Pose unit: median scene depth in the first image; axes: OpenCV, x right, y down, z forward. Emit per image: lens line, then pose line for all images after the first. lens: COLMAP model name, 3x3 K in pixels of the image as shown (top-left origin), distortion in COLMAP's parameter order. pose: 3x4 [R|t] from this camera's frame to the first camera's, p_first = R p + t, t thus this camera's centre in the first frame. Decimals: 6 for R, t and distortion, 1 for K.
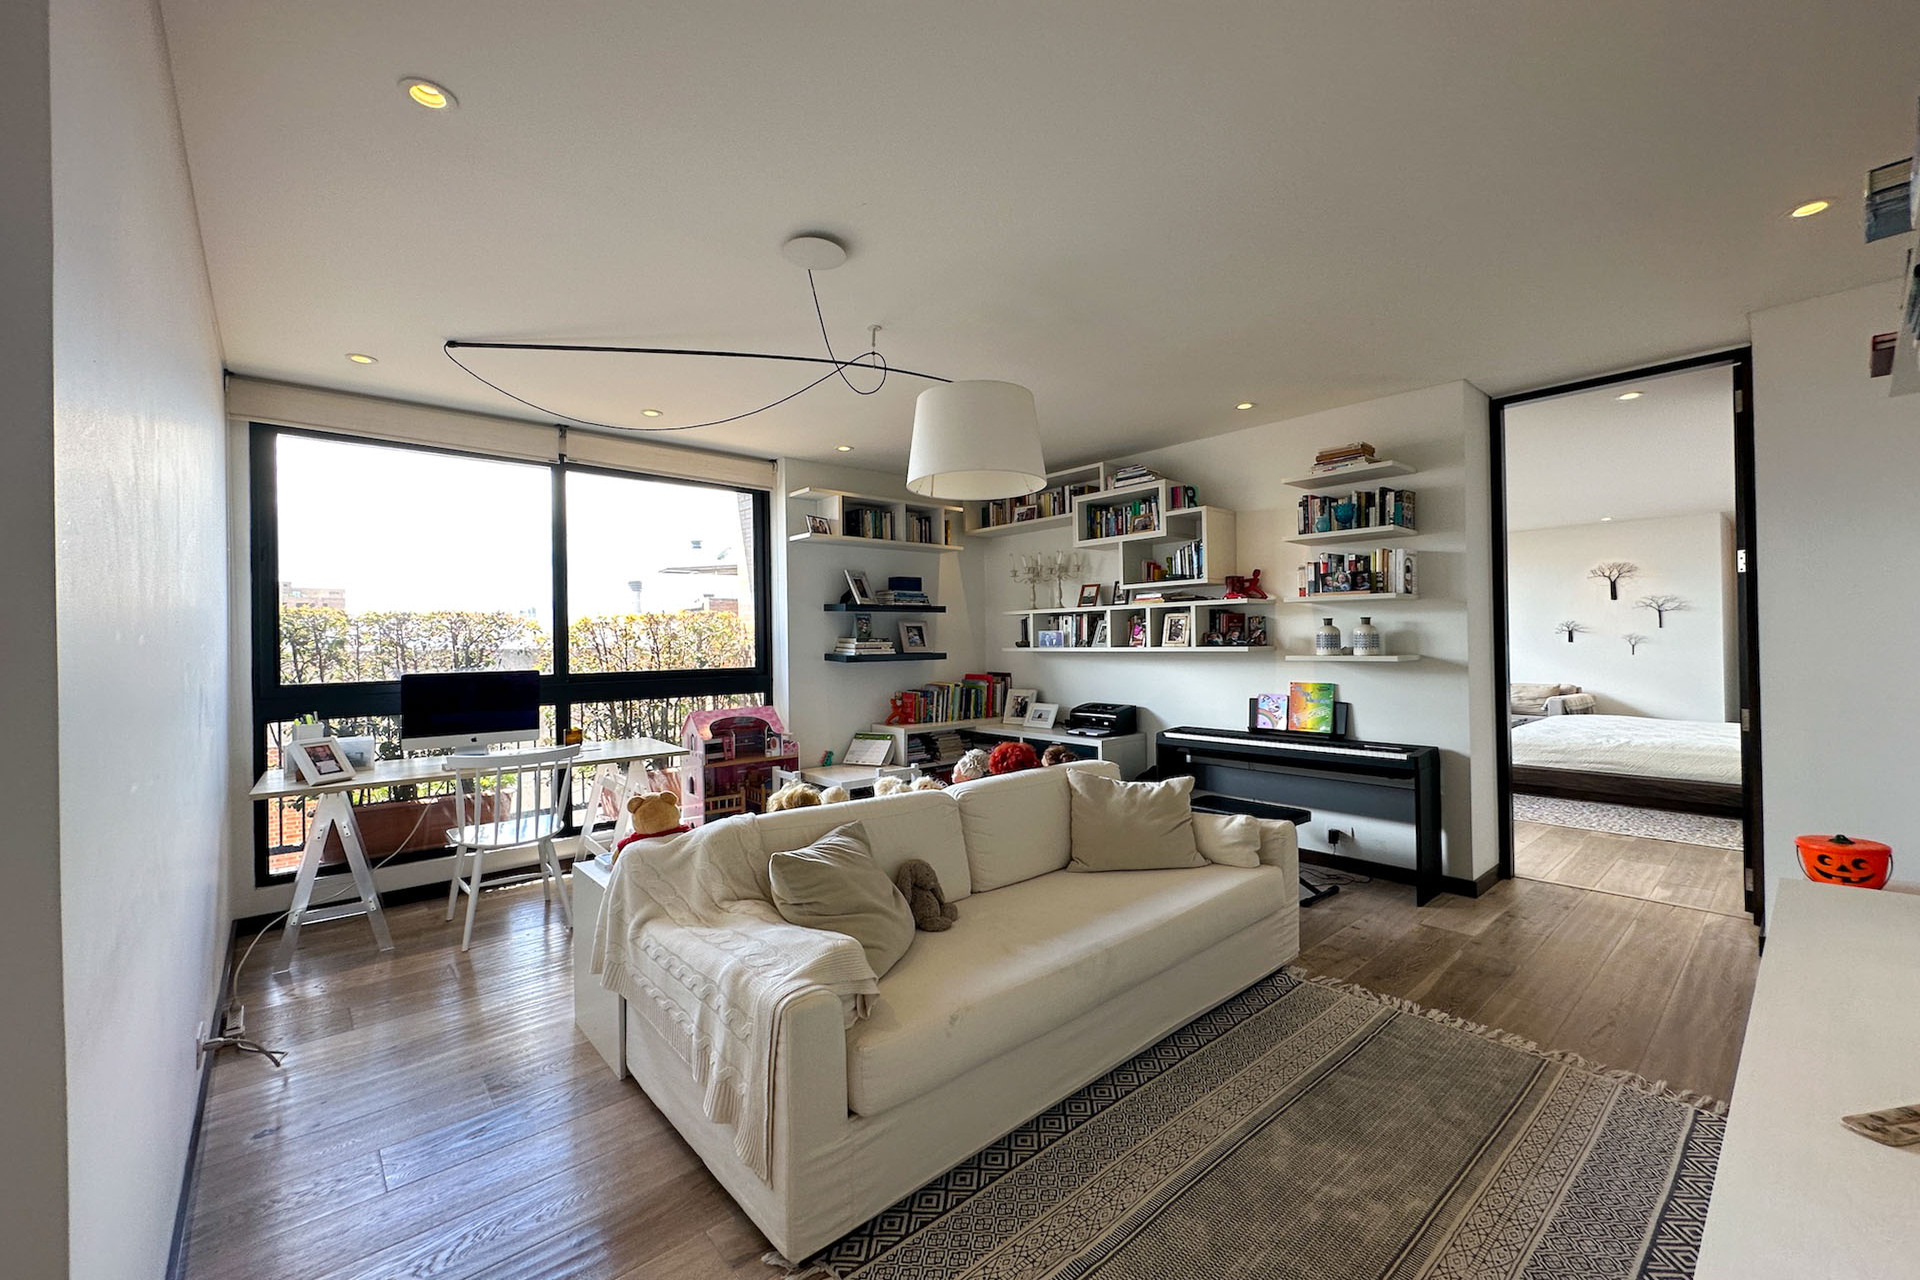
lens RADIAL K [[768.9, 0, 956.8], [0, 768.9, 636.7], [0, 0, 1]] dist [-0.001061, -0.000579]
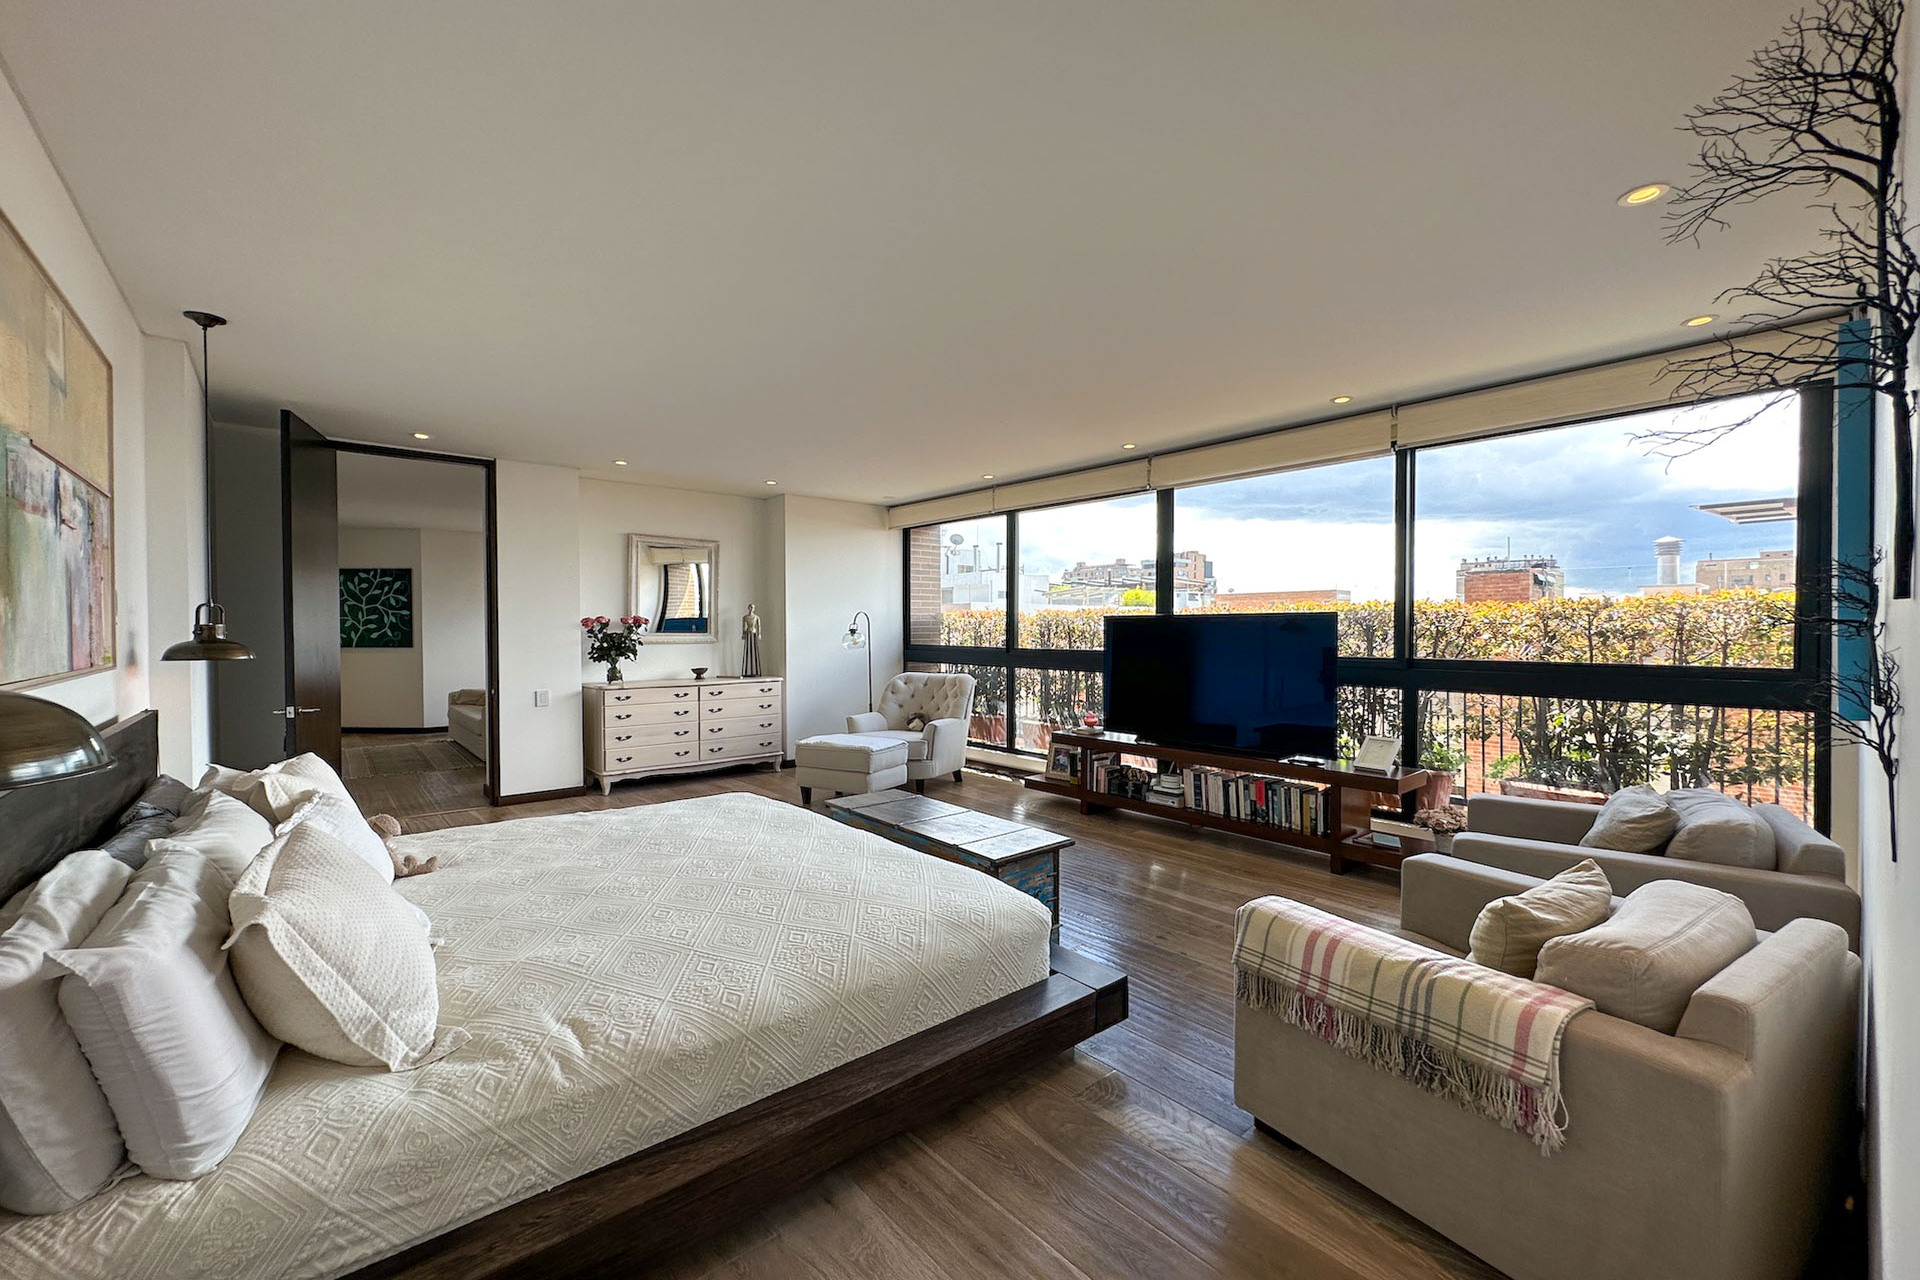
lens RADIAL K [[768.9, 0, 957.0], [0, 768.9, 636.8], [0, 0, 1]] dist [-0.001061, -0.000579]
pose [[-0.017187, 0.024326, -0.999556, 0.492541], [0.002892, 0.999701, 0.024280, -0.005208], [0.999848, -0.002474, -0.017252, 0.442170]]
